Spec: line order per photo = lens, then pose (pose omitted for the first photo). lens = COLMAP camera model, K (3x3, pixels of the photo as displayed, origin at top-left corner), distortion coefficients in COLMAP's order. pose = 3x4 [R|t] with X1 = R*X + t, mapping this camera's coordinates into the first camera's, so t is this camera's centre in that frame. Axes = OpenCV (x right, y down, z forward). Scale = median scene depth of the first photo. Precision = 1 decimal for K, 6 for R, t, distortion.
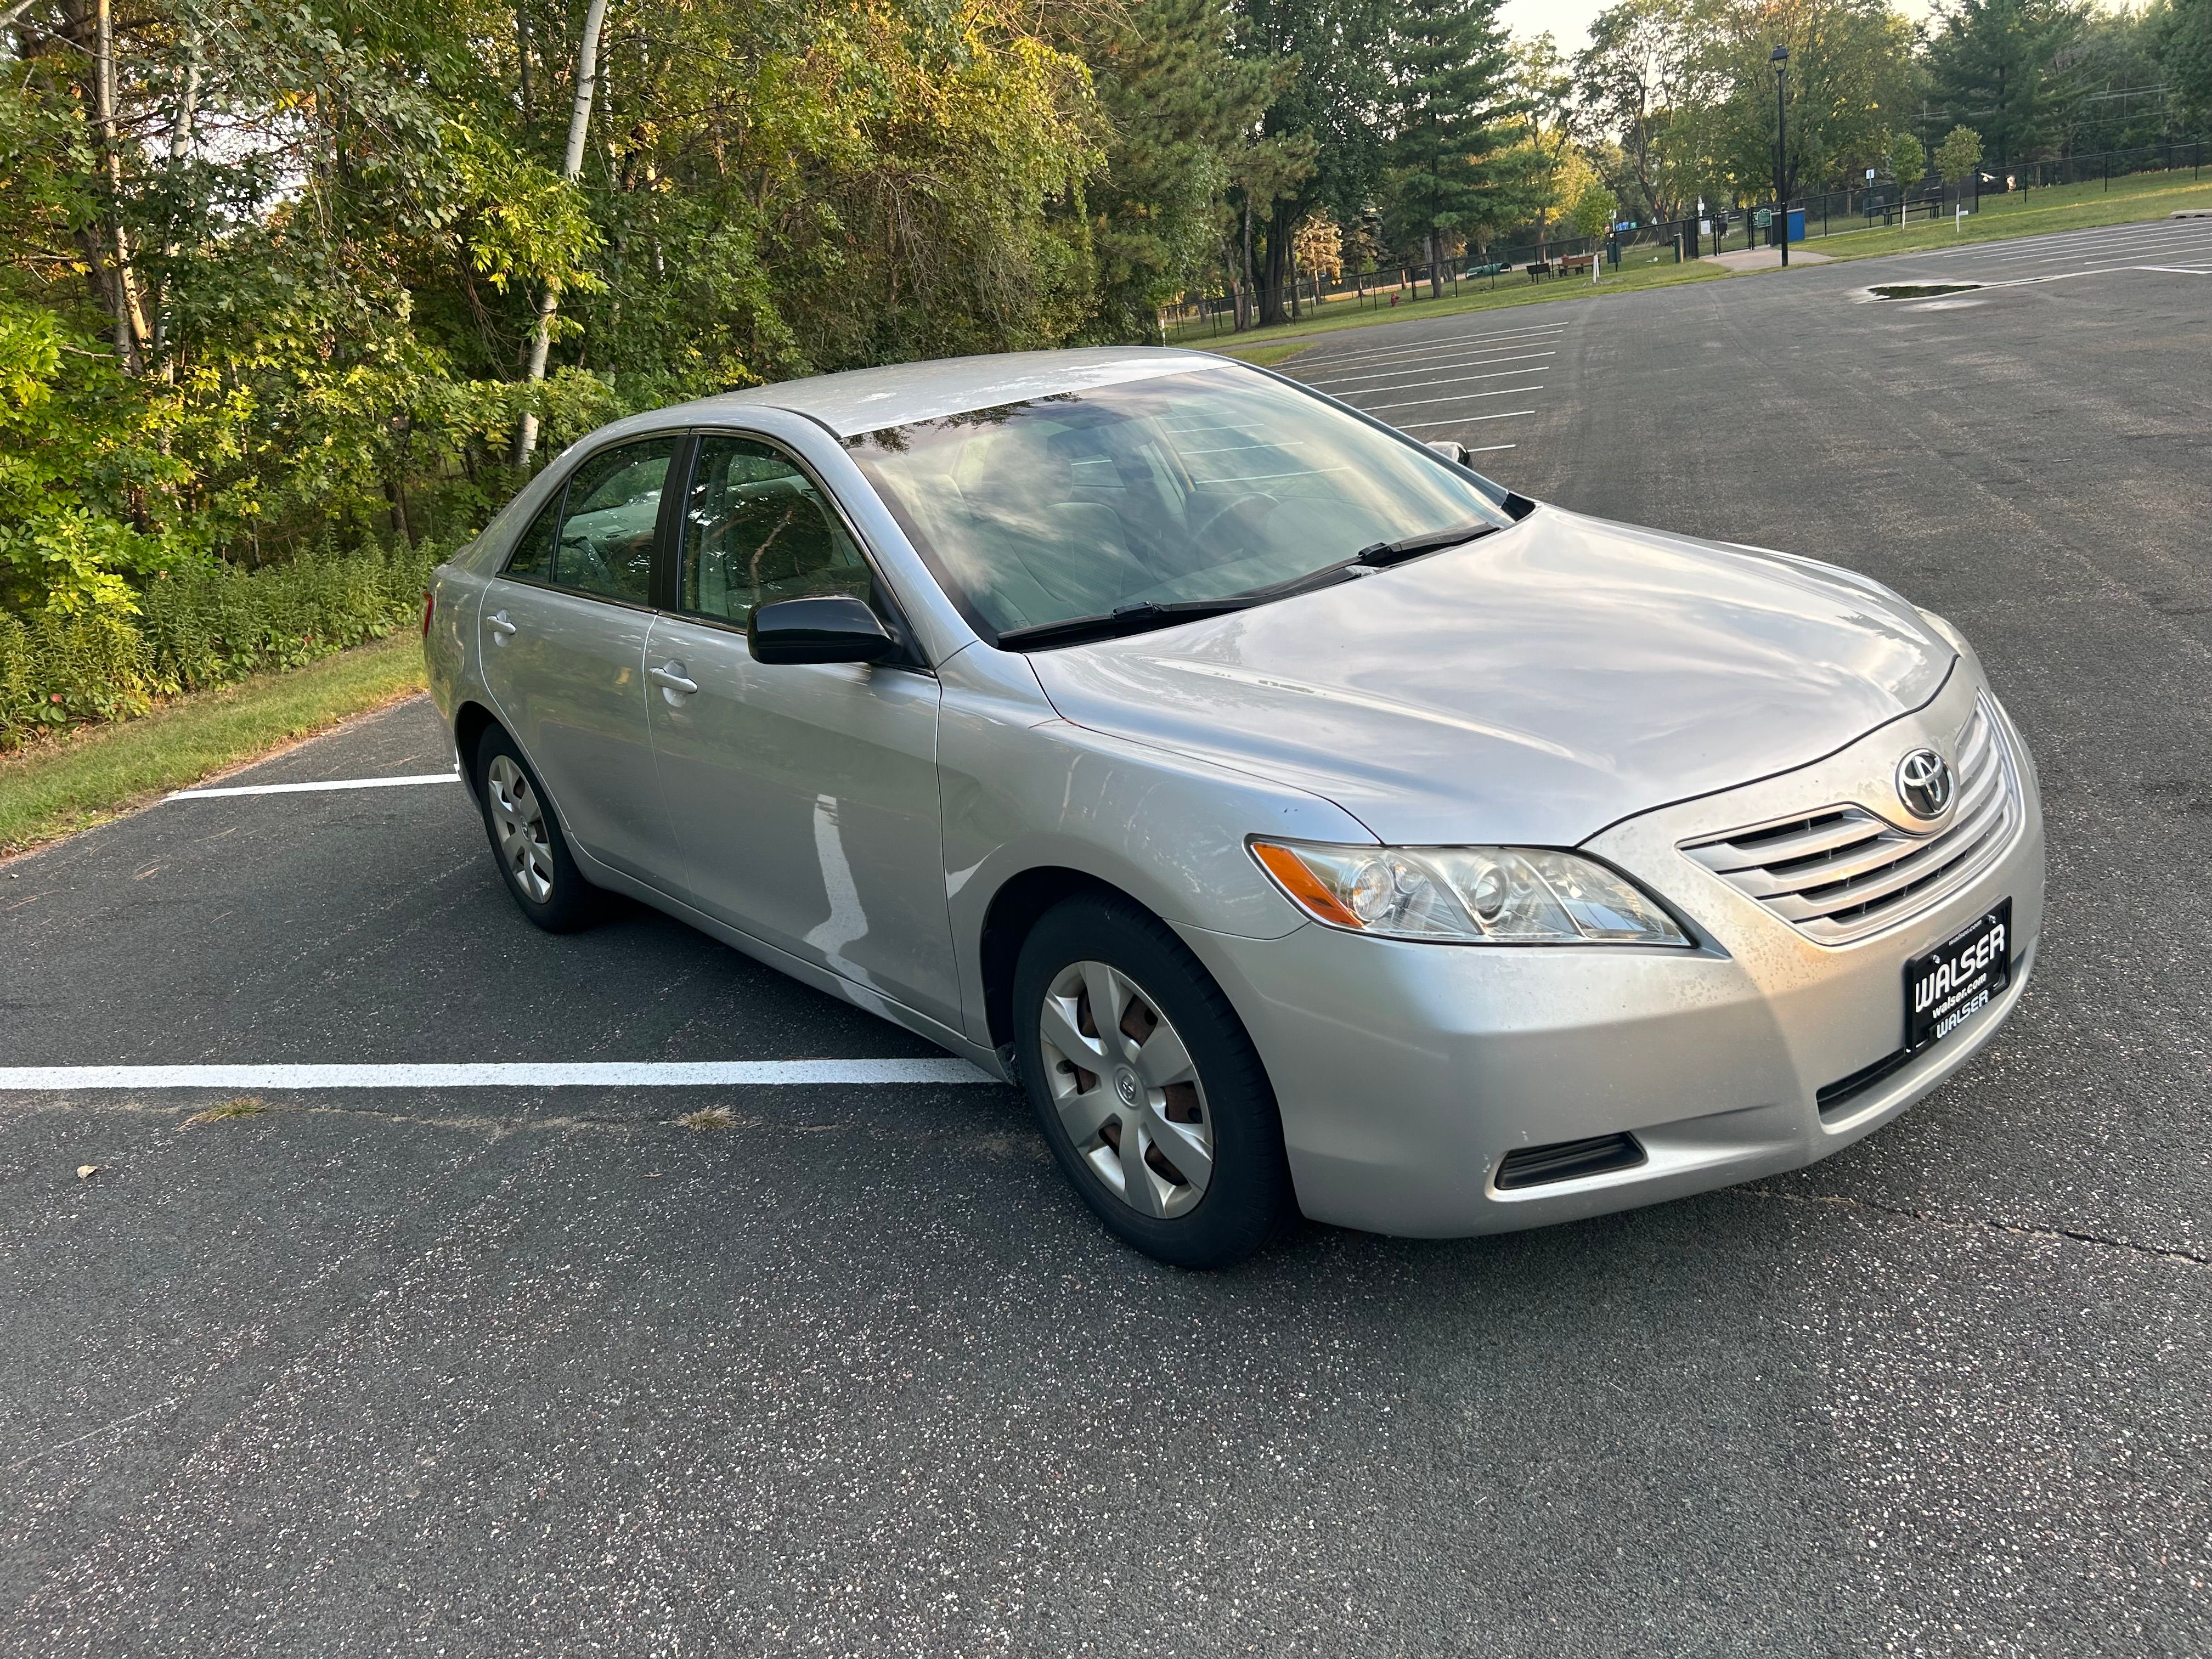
lens RADIAL K [[1656.9, 0, 1130.5], [0, 1656.9, 851.1], [0, 0, 1]] dist [0.037810, -0.037894]
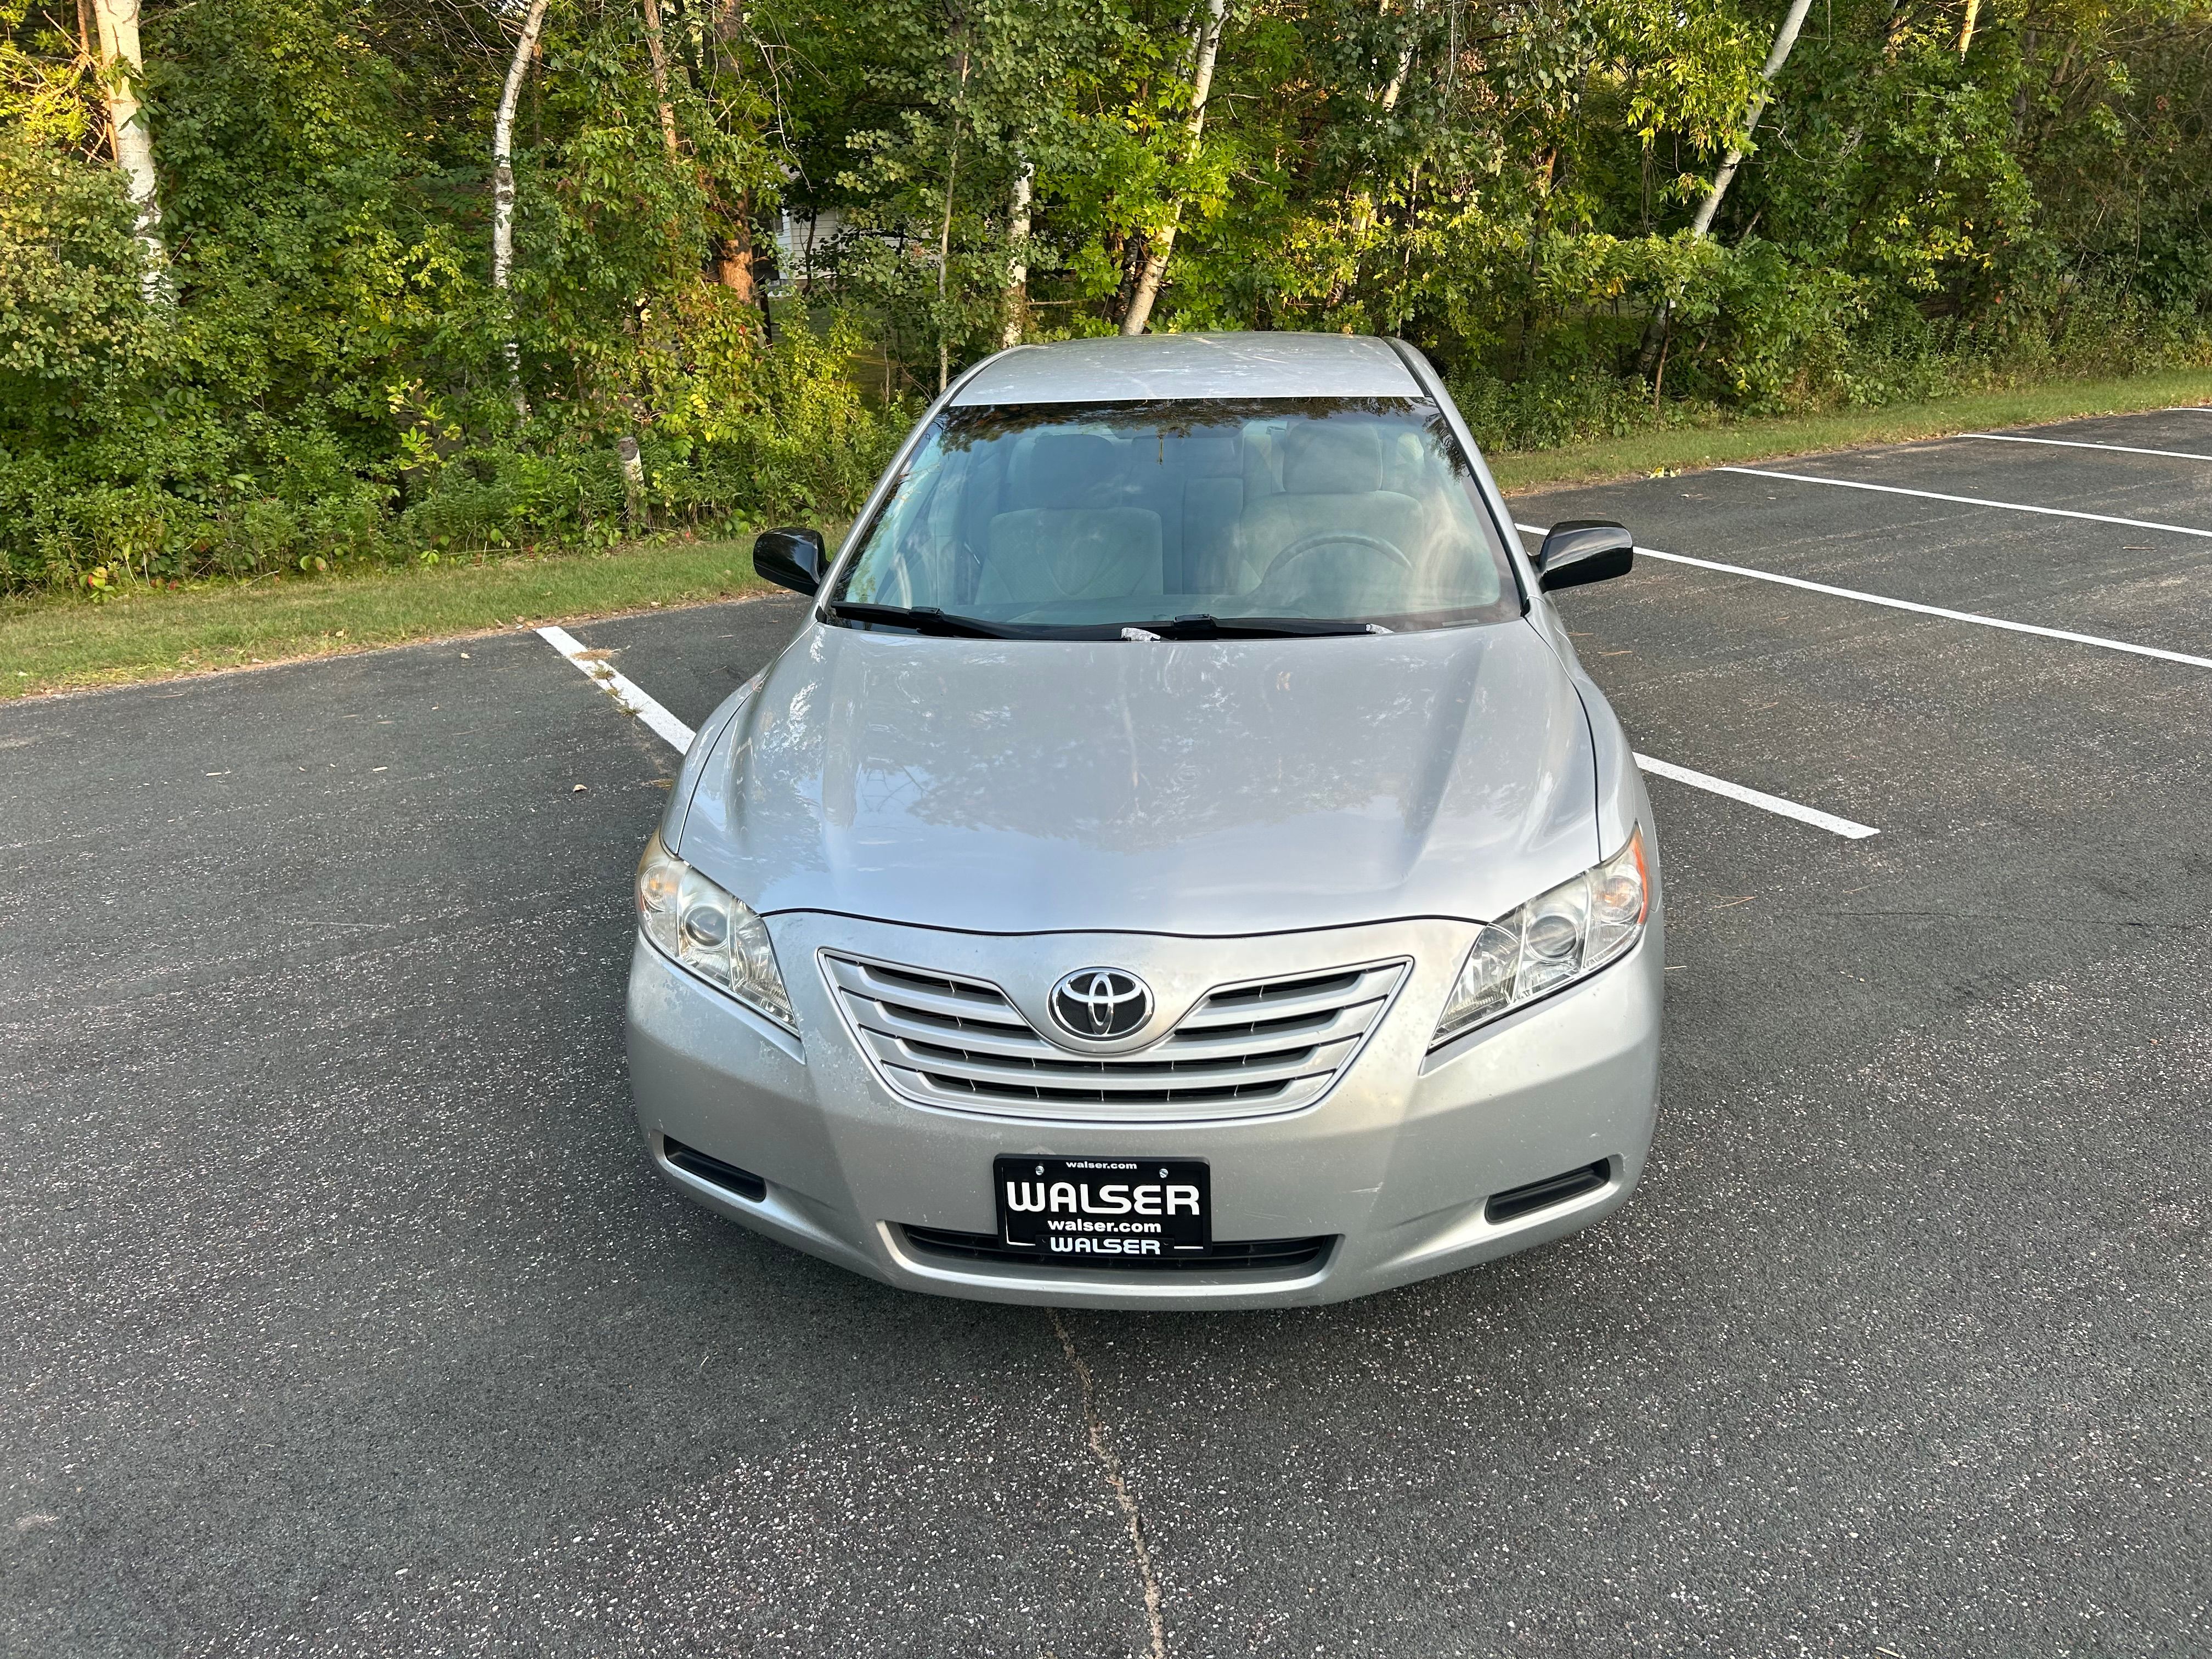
lens RADIAL K [[1656.9, 0, 1130.5], [0, 1656.9, 851.1], [0, 0, 1]] dist [0.037810, -0.037894]
pose [[0.697402, 0.352719, -0.623875, 1.066719], [-0.287529, 0.935080, 0.207249, -0.329799], [0.656474, 0.034846, 0.753543, 0.294199]]
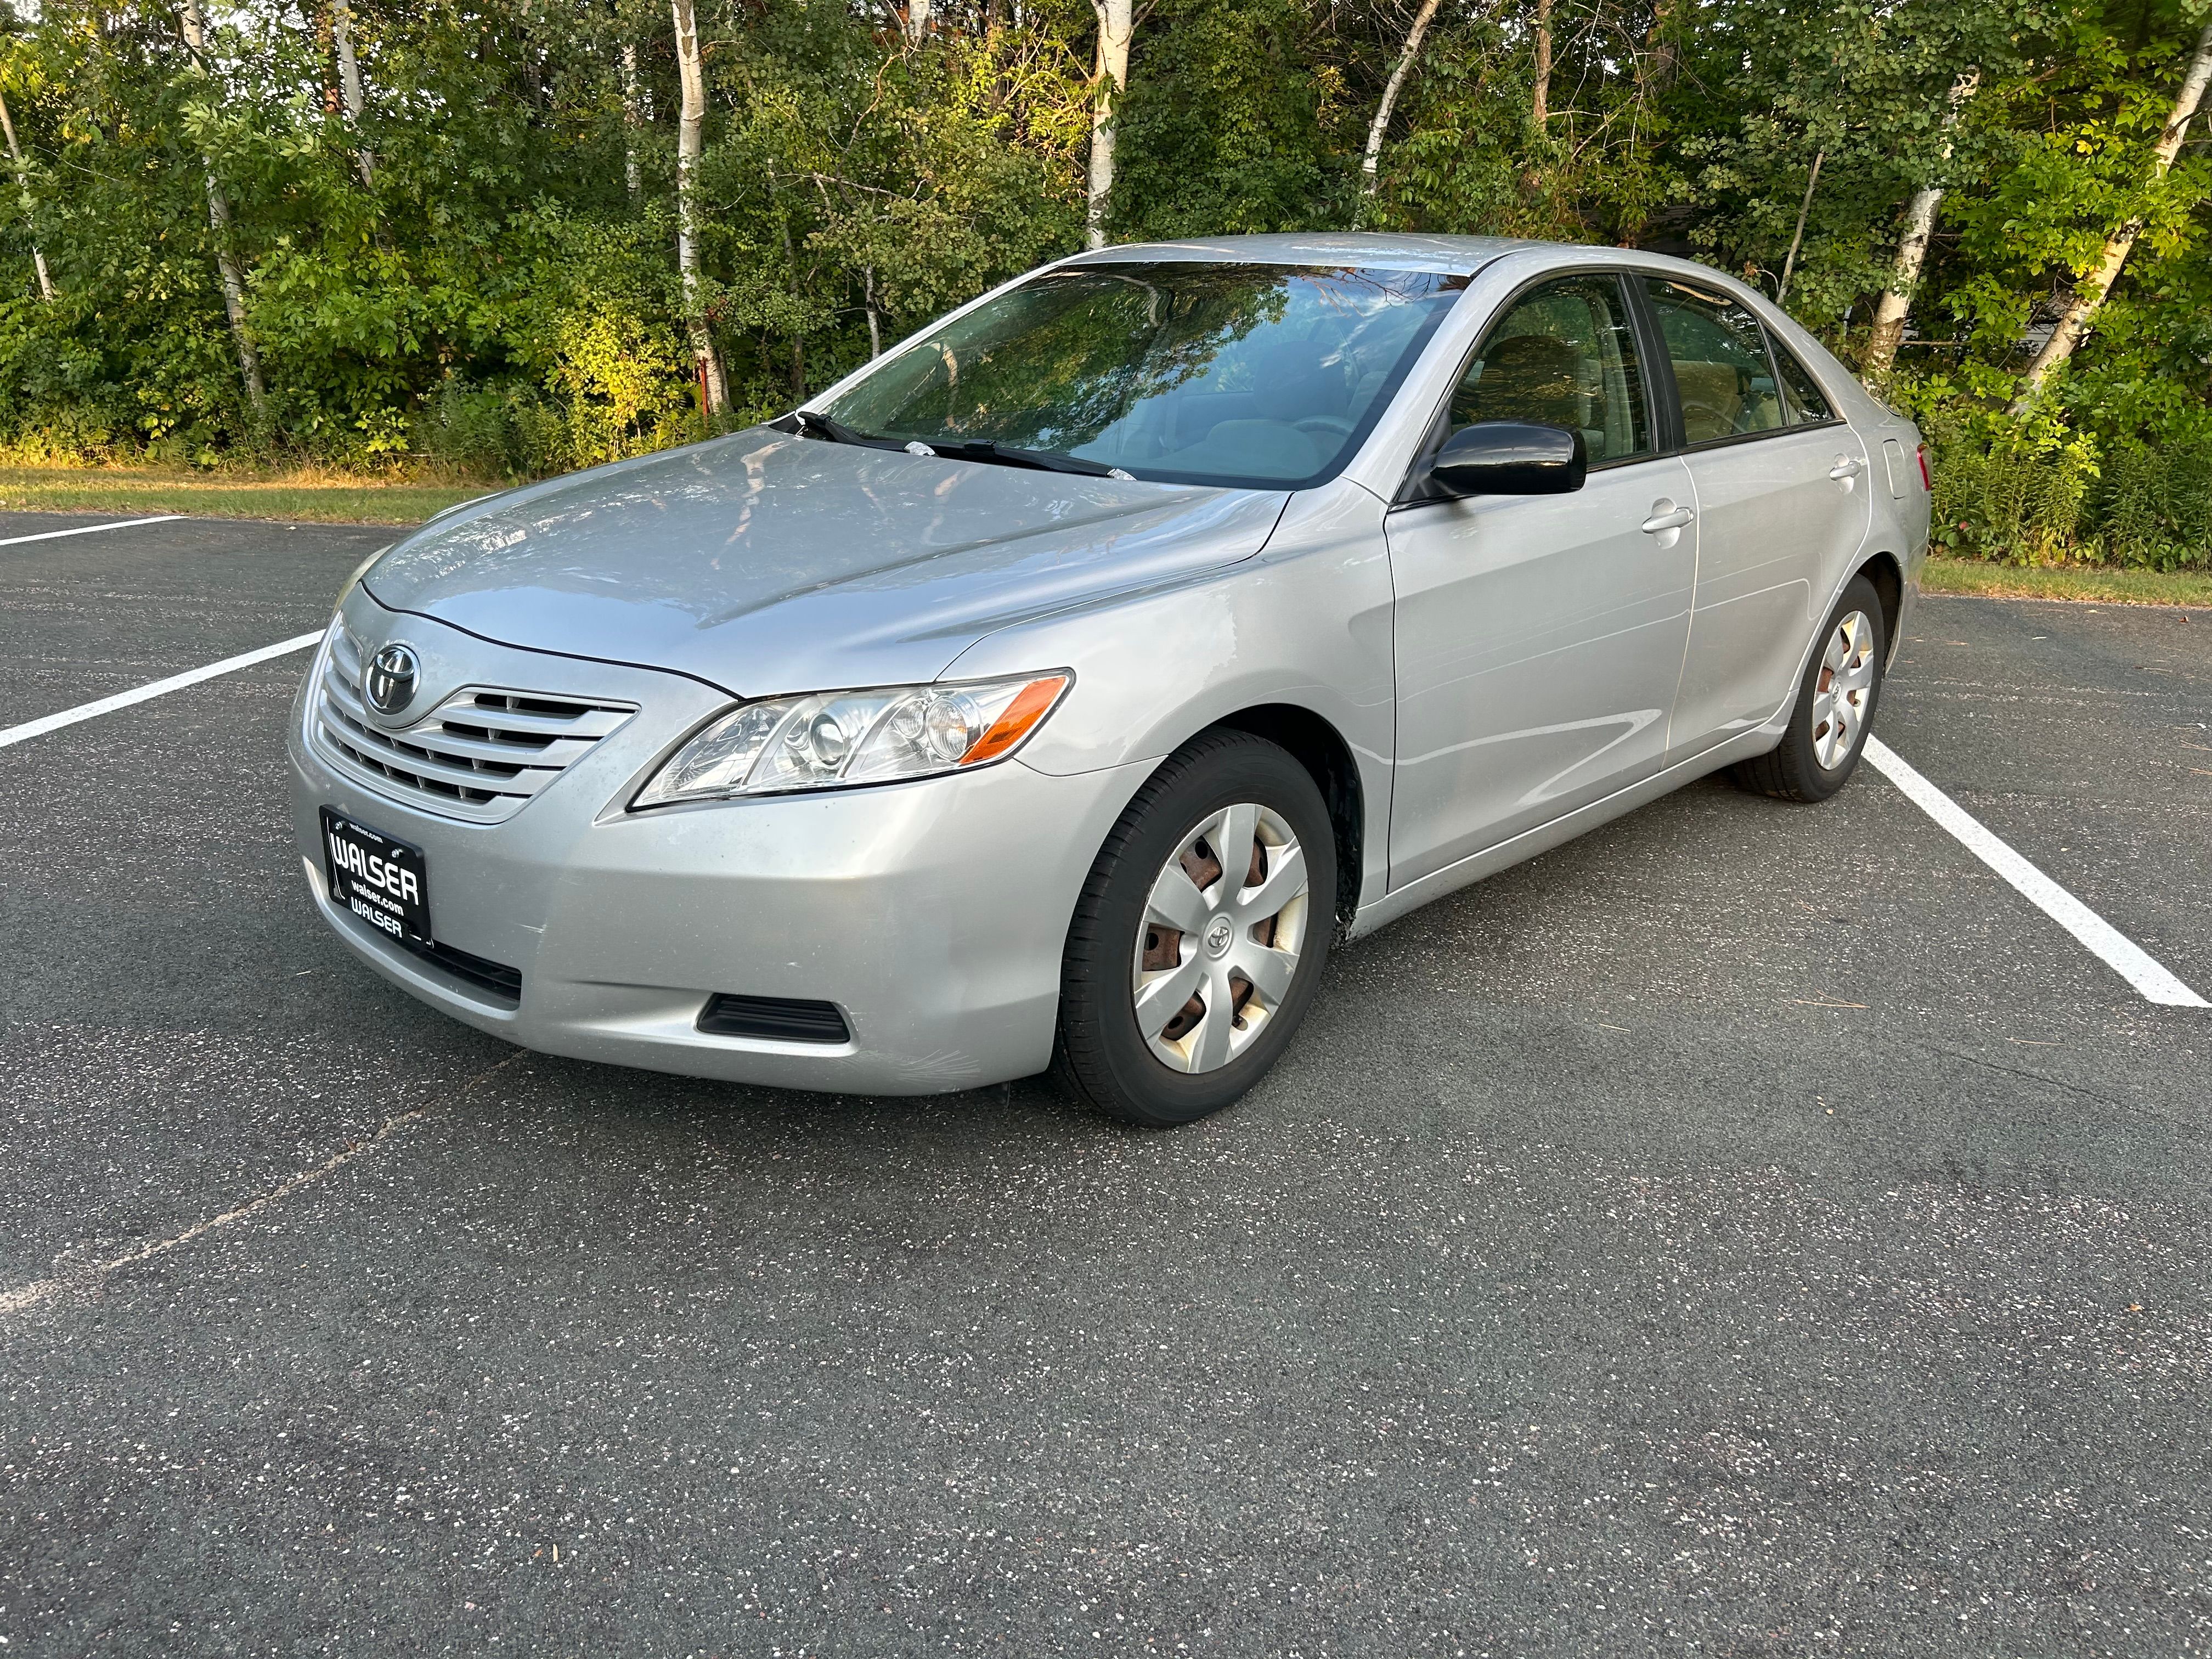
lens RADIAL K [[1675.2, 0, 1142.0], [0, 1675.2, 850.3], [0, 0, 1]] dist [0.014180, -0.019926]
pose [[0.125420, 0.433283, -0.892488, 1.530192], [-0.364581, 0.856776, 0.364712, -0.502746], [0.922686, 0.279642, 0.265424, 1.261551]]
